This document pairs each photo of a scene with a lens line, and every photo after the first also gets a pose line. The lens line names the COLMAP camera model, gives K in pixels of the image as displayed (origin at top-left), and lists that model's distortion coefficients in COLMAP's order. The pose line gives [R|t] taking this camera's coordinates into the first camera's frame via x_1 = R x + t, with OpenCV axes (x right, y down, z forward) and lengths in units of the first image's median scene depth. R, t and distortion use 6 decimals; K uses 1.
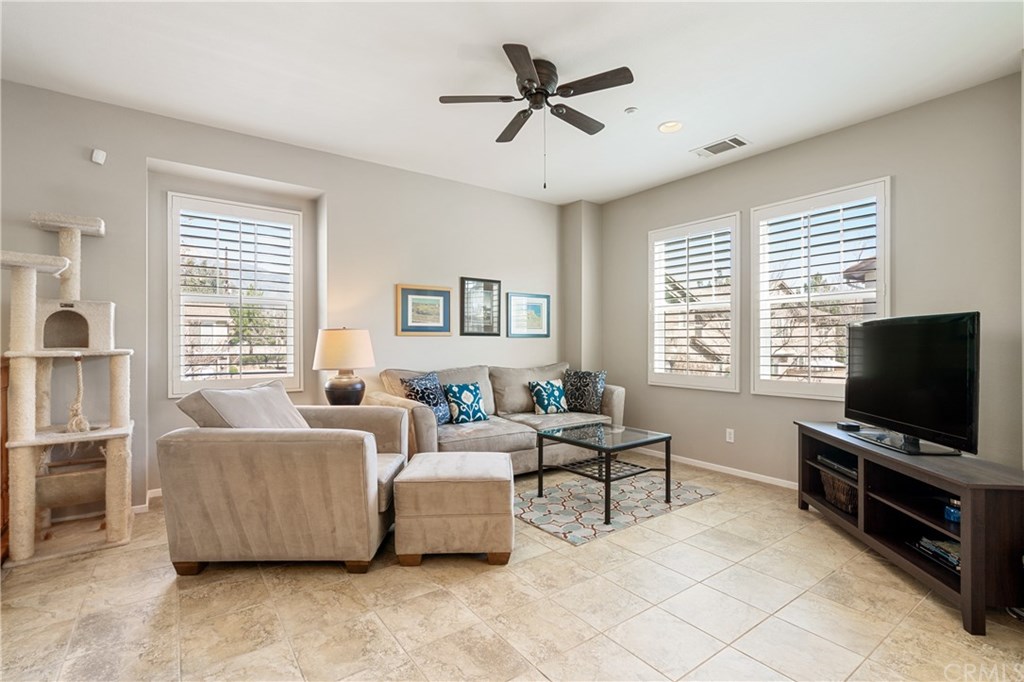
lens RADIAL K [[469.8, 0, 511.9], [0, 469.8, 343.5], [0, 0, 1]] dist [-0.003659, -0.000271]
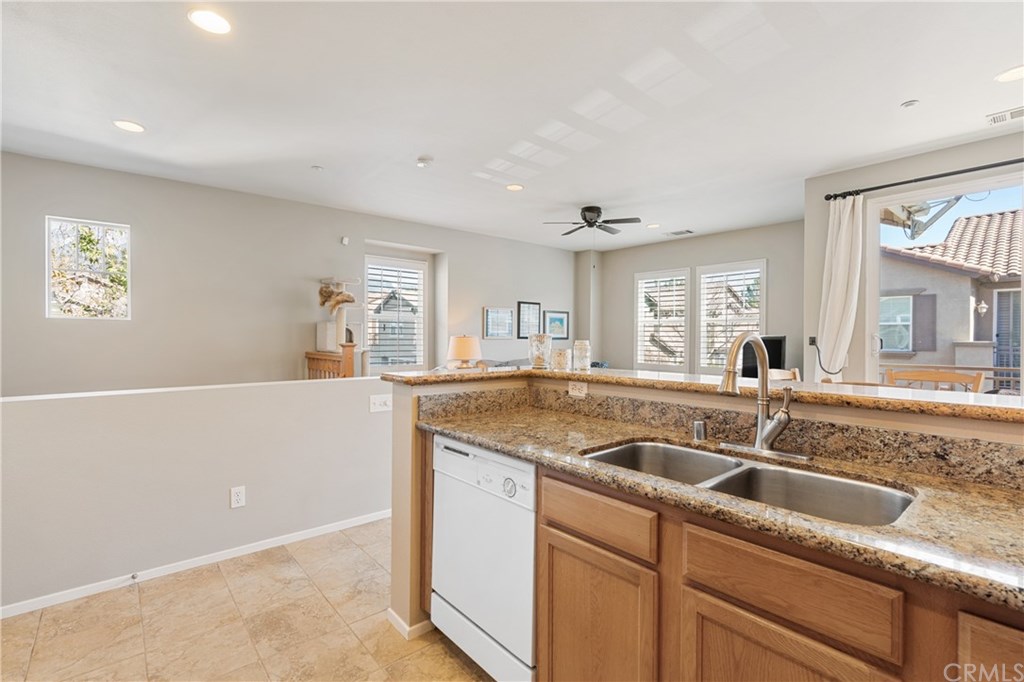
lens RADIAL K [[469.8, 0, 512.5], [0, 469.8, 339.2], [0, 0, 1]] dist [-0.003659, -0.000271]
pose [[0.995926, 0.006218, 0.089960, -0.265712], [-0.006925, 0.999948, 0.007551, -0.027065], [-0.089908, -0.008143, 0.995917, -0.555186]]
